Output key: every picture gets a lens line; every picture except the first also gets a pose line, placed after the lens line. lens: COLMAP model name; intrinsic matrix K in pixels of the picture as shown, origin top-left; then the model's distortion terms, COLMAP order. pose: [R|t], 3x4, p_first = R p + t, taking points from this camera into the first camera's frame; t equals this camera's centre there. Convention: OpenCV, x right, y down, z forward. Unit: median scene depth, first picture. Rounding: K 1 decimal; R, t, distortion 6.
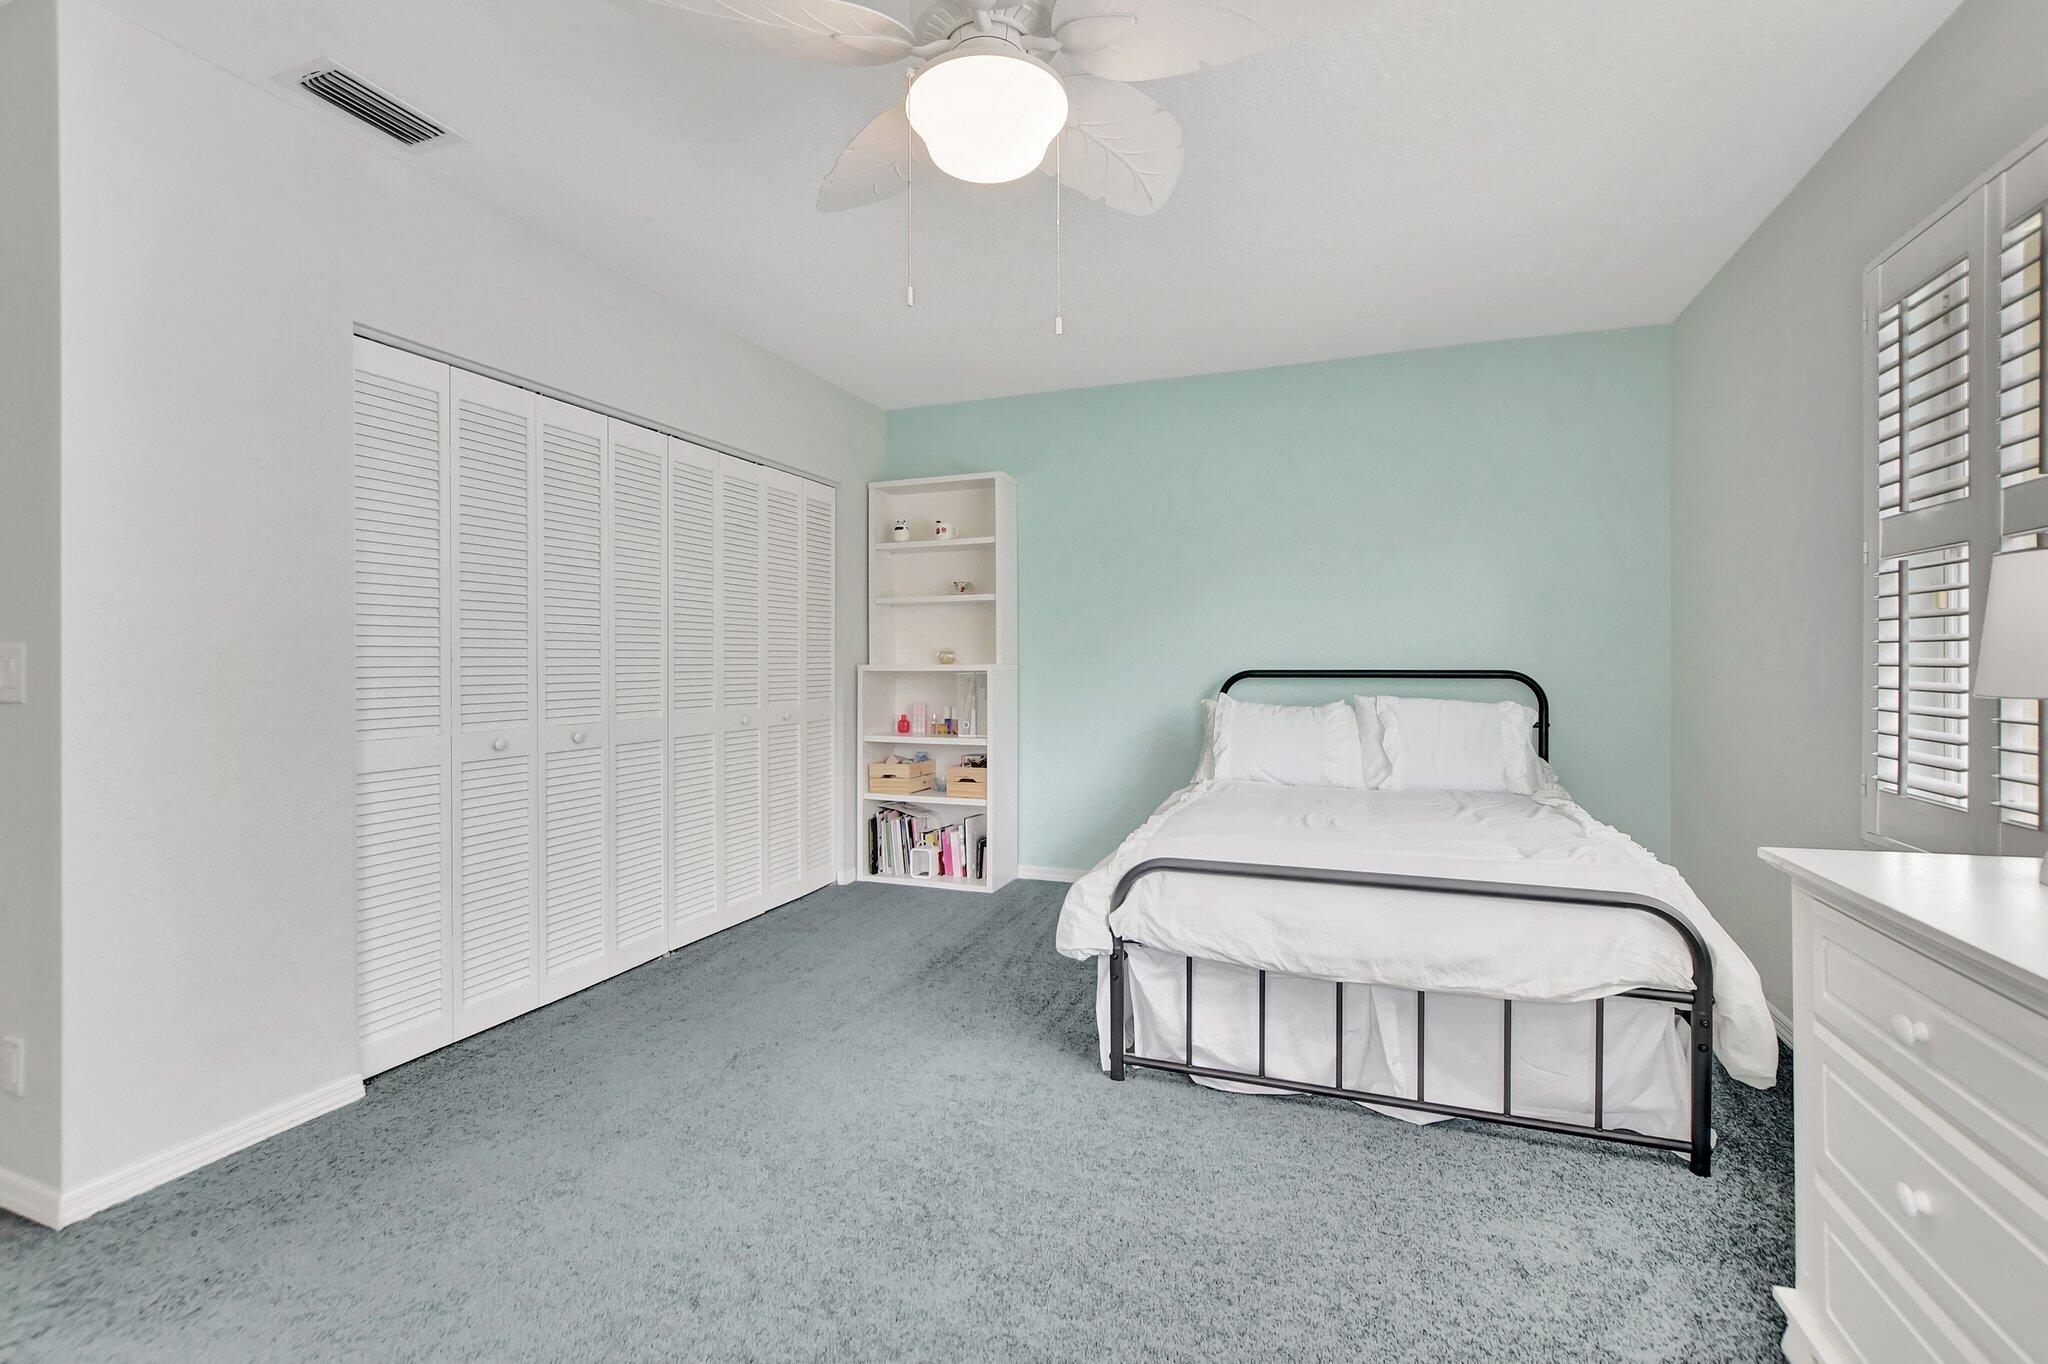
lens RADIAL K [[931.0, 0, 1032.3], [0, 931.0, 679.5], [0, 0, 1]] dist [-0.012124, 0.001851]
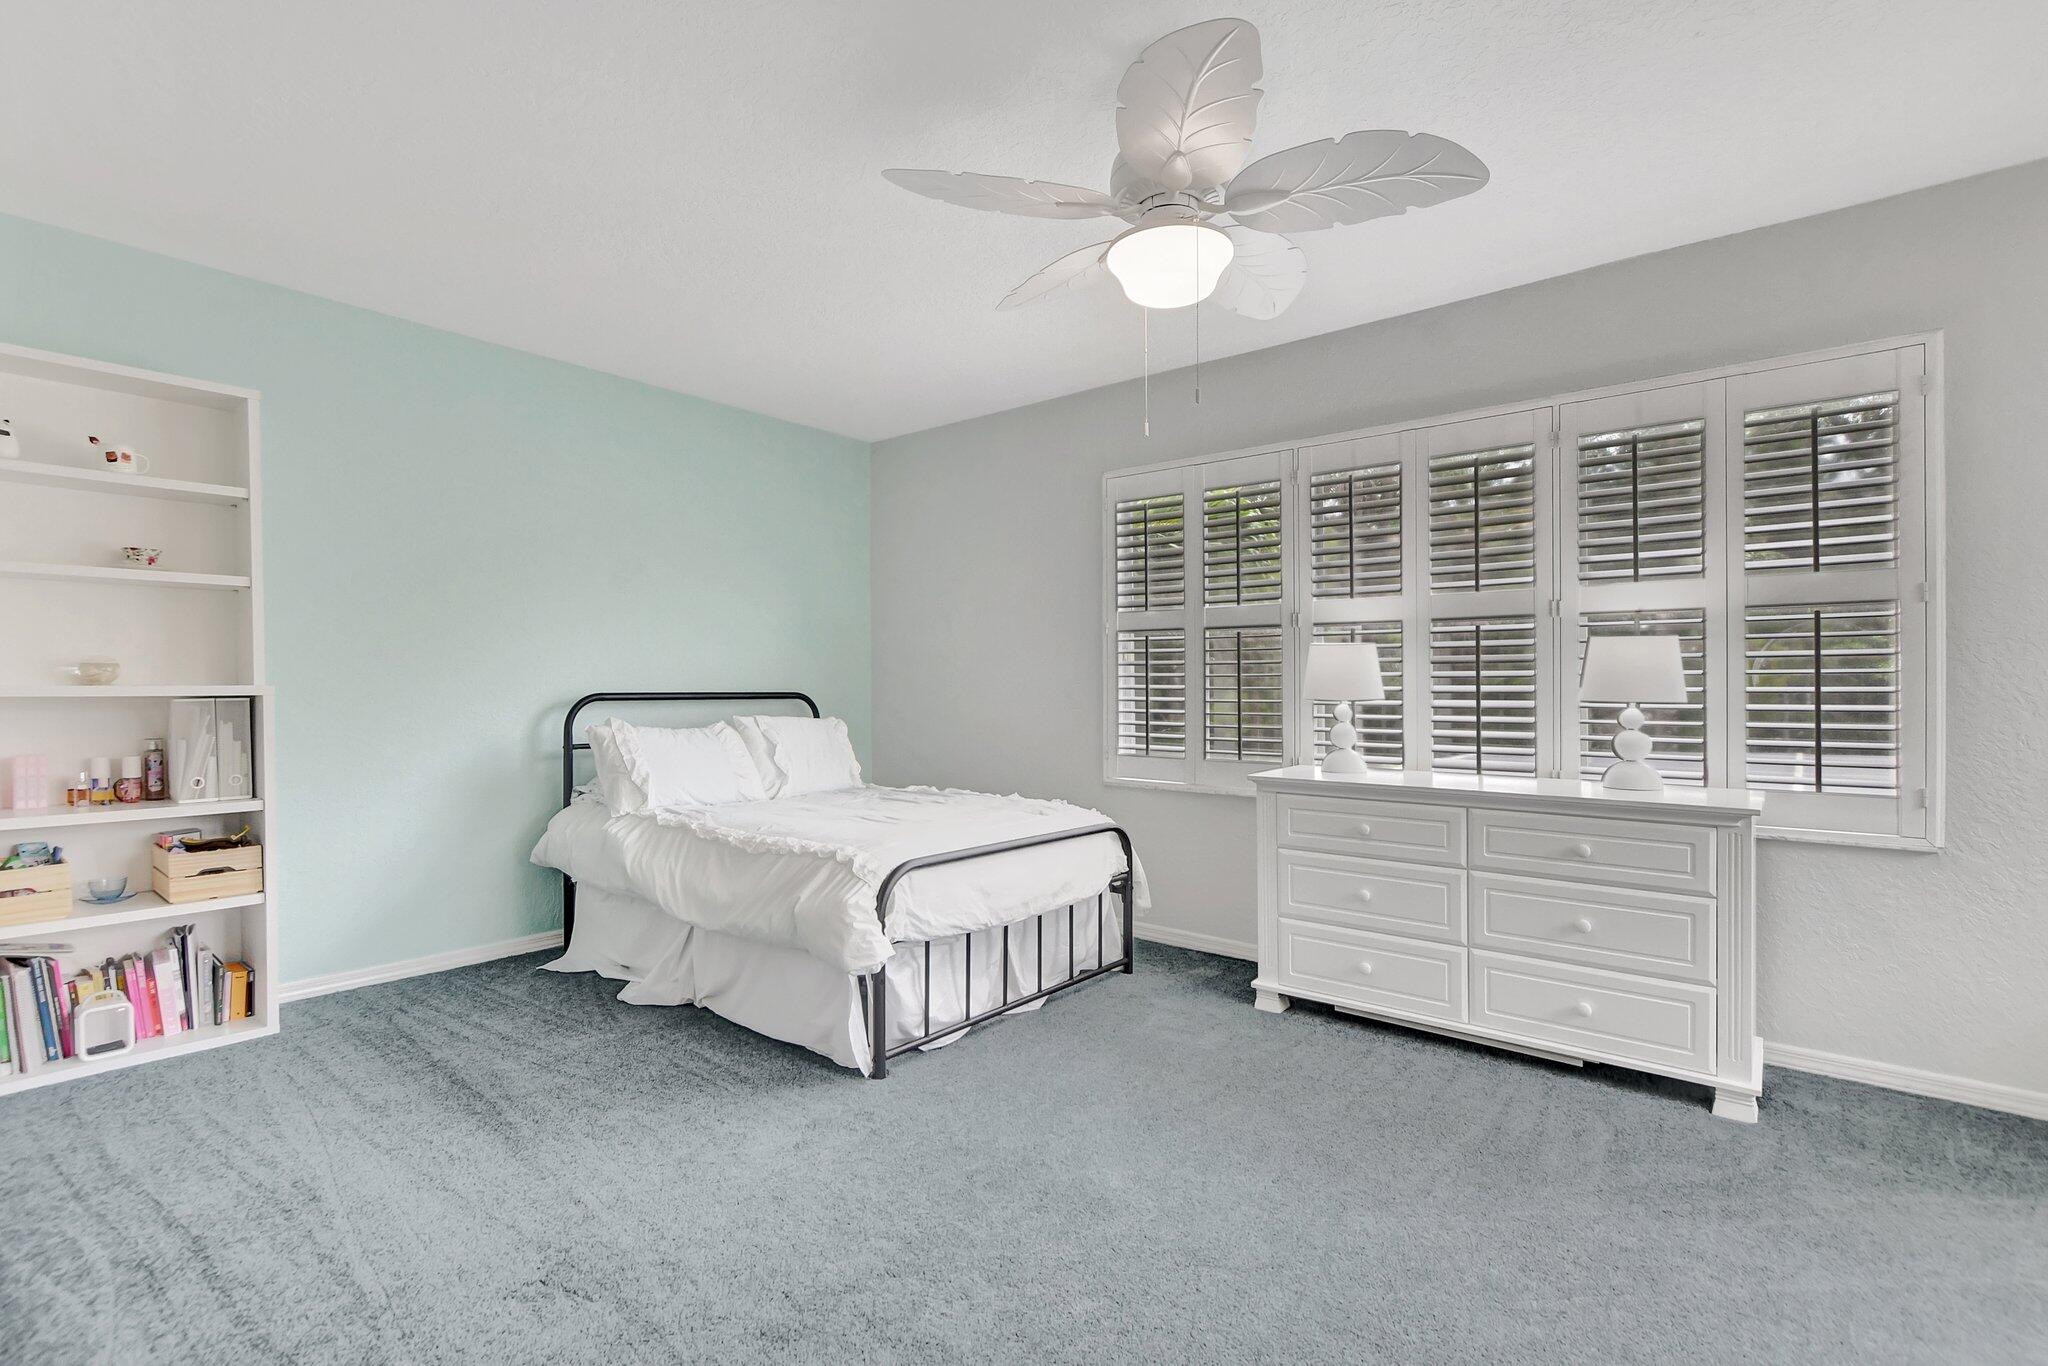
lens RADIAL K [[931.0, 0, 1033.0], [0, 931.0, 686.4], [0, 0, 1]] dist [-0.012124, 0.001851]
pose [[0.315435, 0.003092, 0.948942, -0.798092], [0.010727, 0.999919, -0.006823, -0.008394], [-0.948886, 0.012331, 0.315377, 0.455786]]
